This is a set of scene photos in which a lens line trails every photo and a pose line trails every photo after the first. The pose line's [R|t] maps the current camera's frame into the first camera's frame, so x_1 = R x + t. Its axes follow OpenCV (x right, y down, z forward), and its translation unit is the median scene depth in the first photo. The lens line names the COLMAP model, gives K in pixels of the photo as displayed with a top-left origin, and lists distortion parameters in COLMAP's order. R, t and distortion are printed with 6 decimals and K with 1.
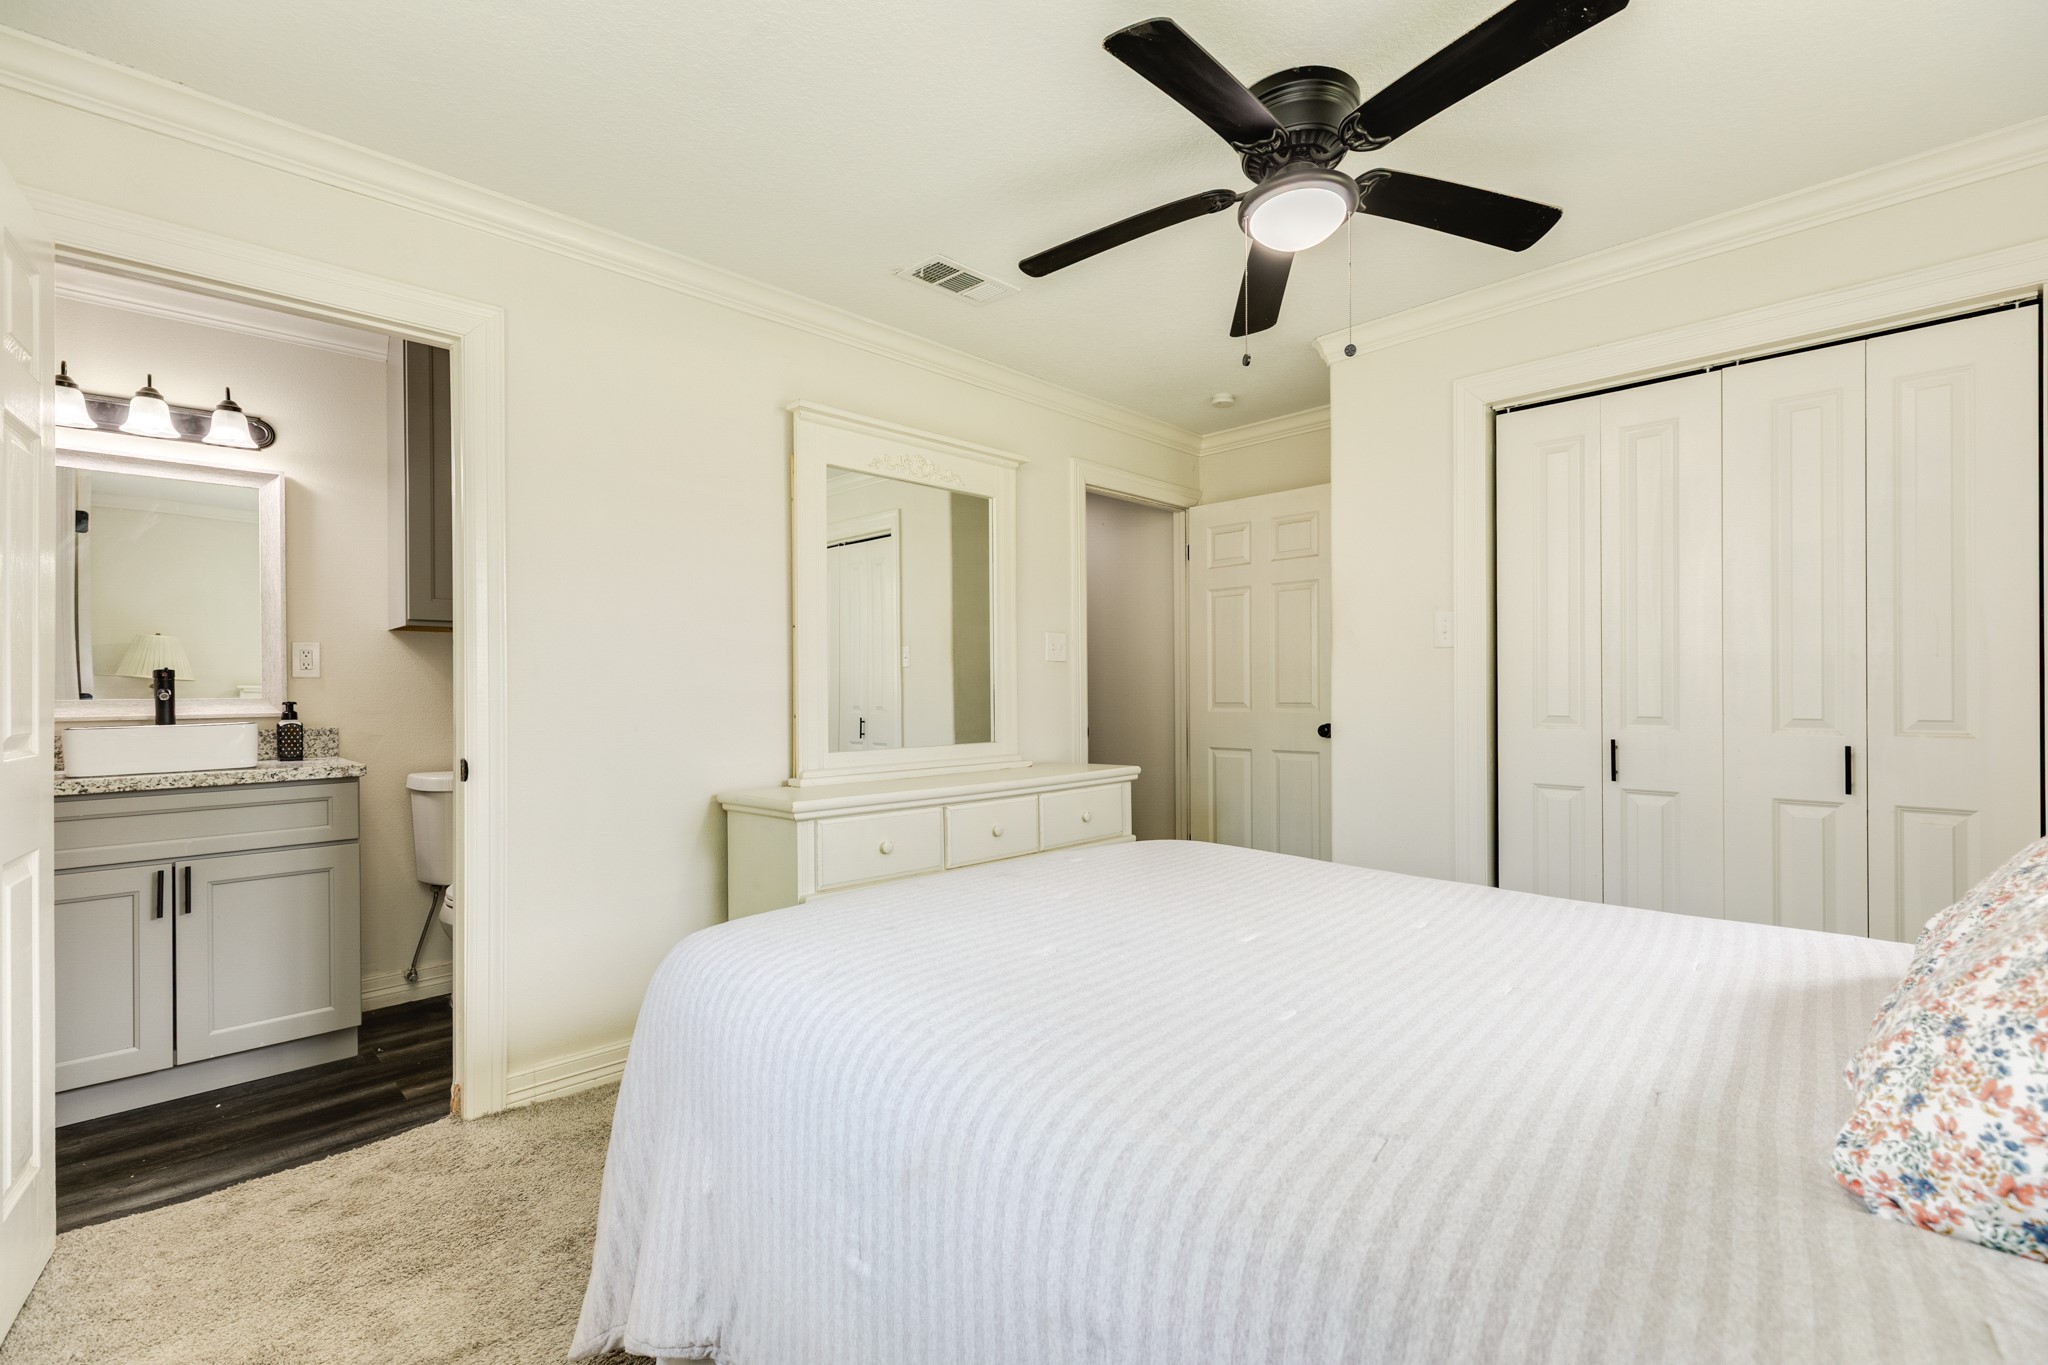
lens RADIAL K [[914.3, 0, 1022.3], [0, 914.3, 688.3], [0, 0, 1]] dist [0.003628, -0.000185]
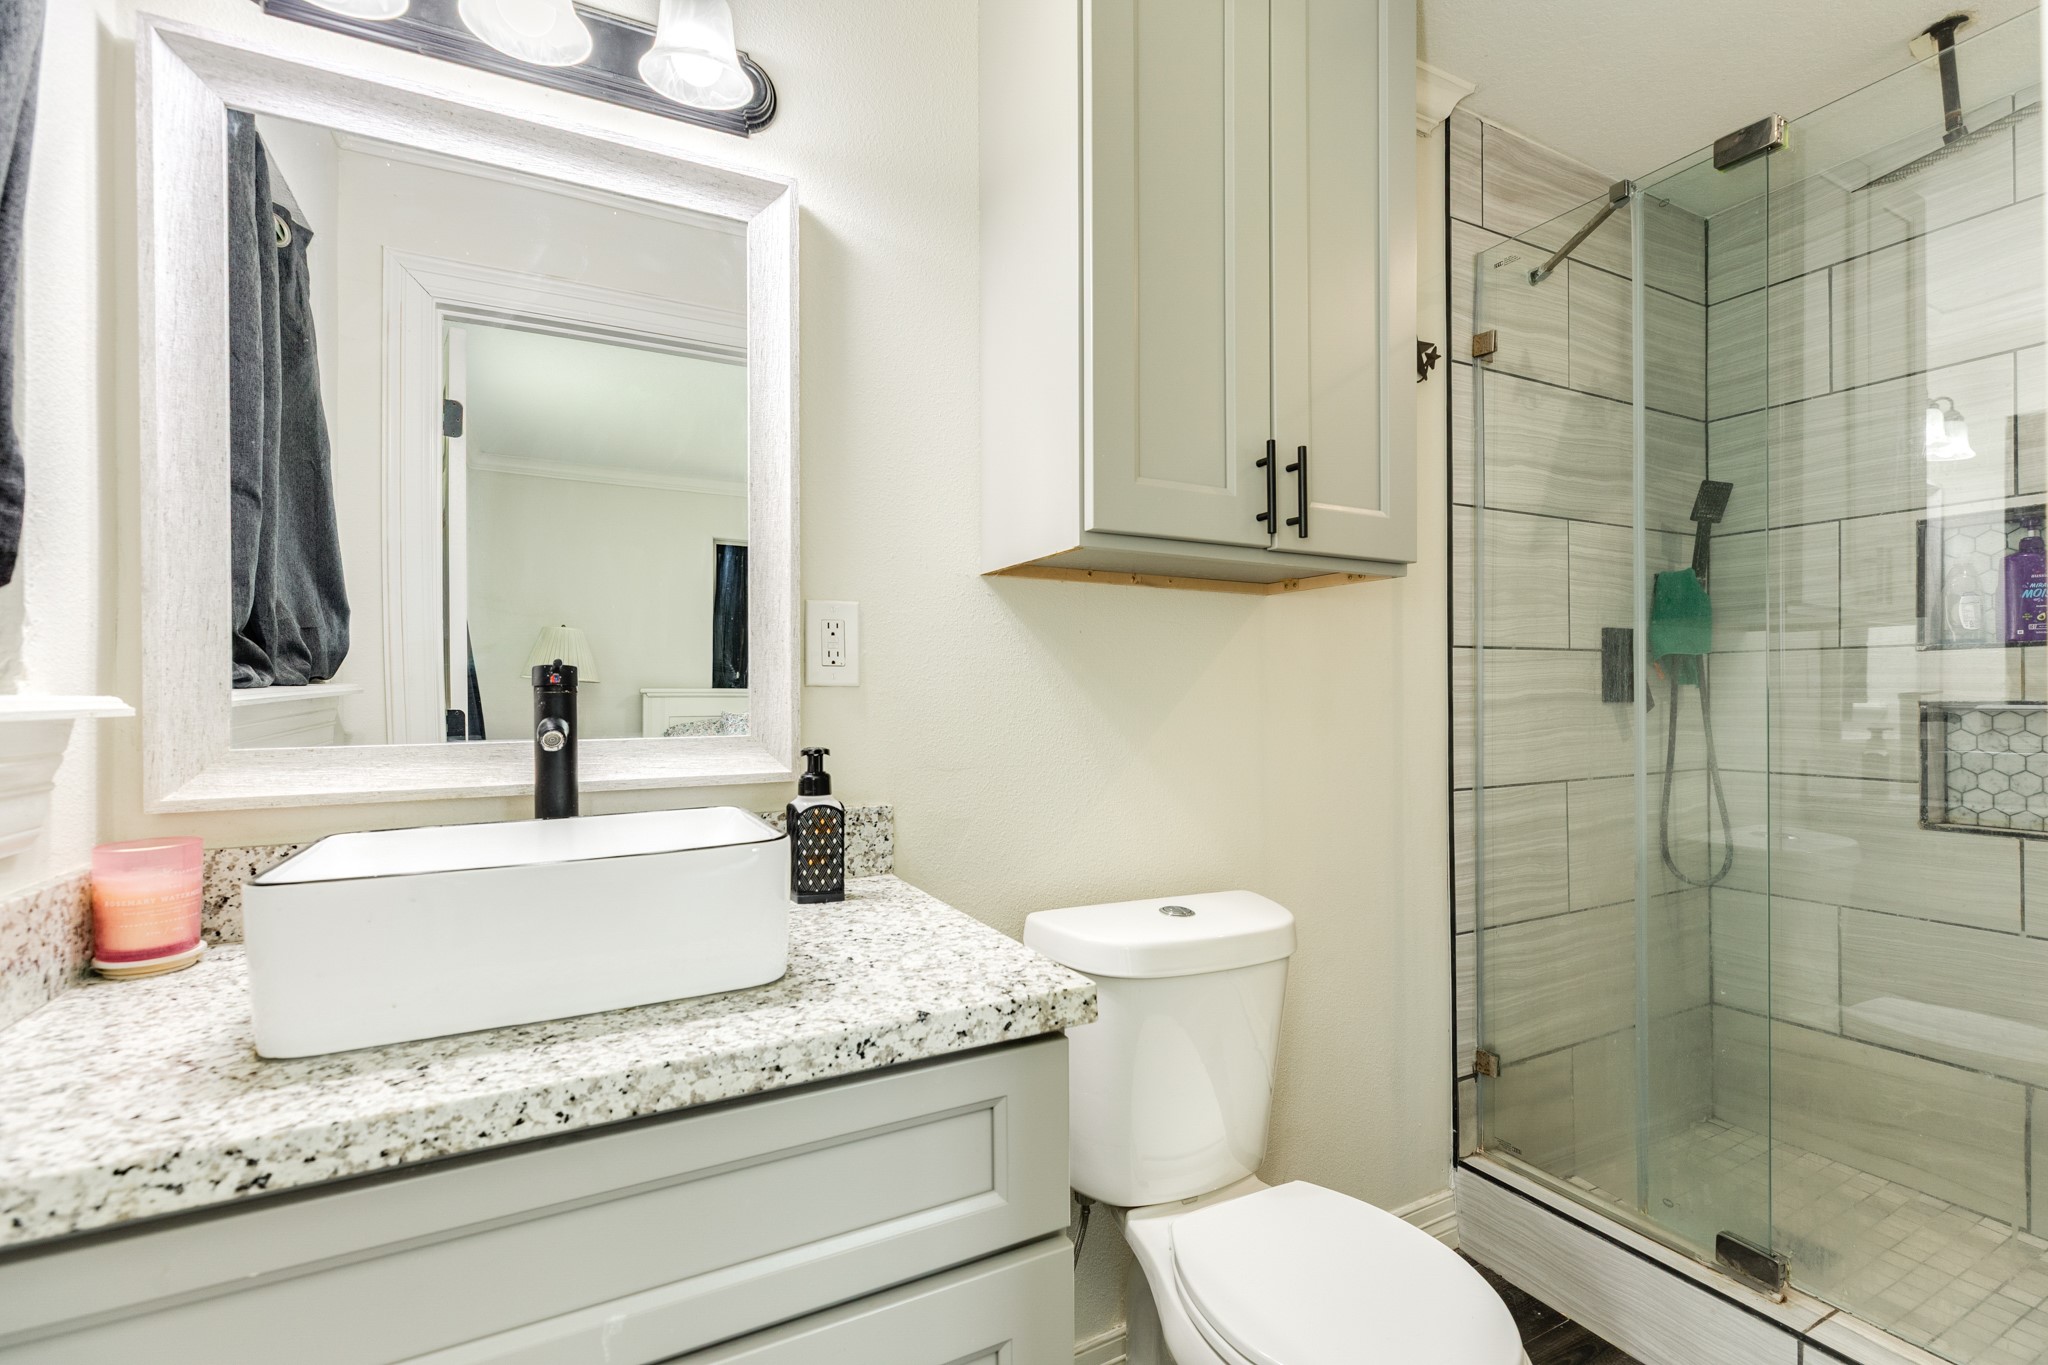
lens RADIAL K [[914.3, 0, 1022.3], [0, 914.3, 688.3], [0, 0, 1]] dist [0.003628, -0.000185]
pose [[0.956503, 0.006753, -0.291645, -0.600929], [-0.006694, 0.999977, 0.001201, -0.012191], [0.291647, 0.000803, 0.956526, 0.651315]]
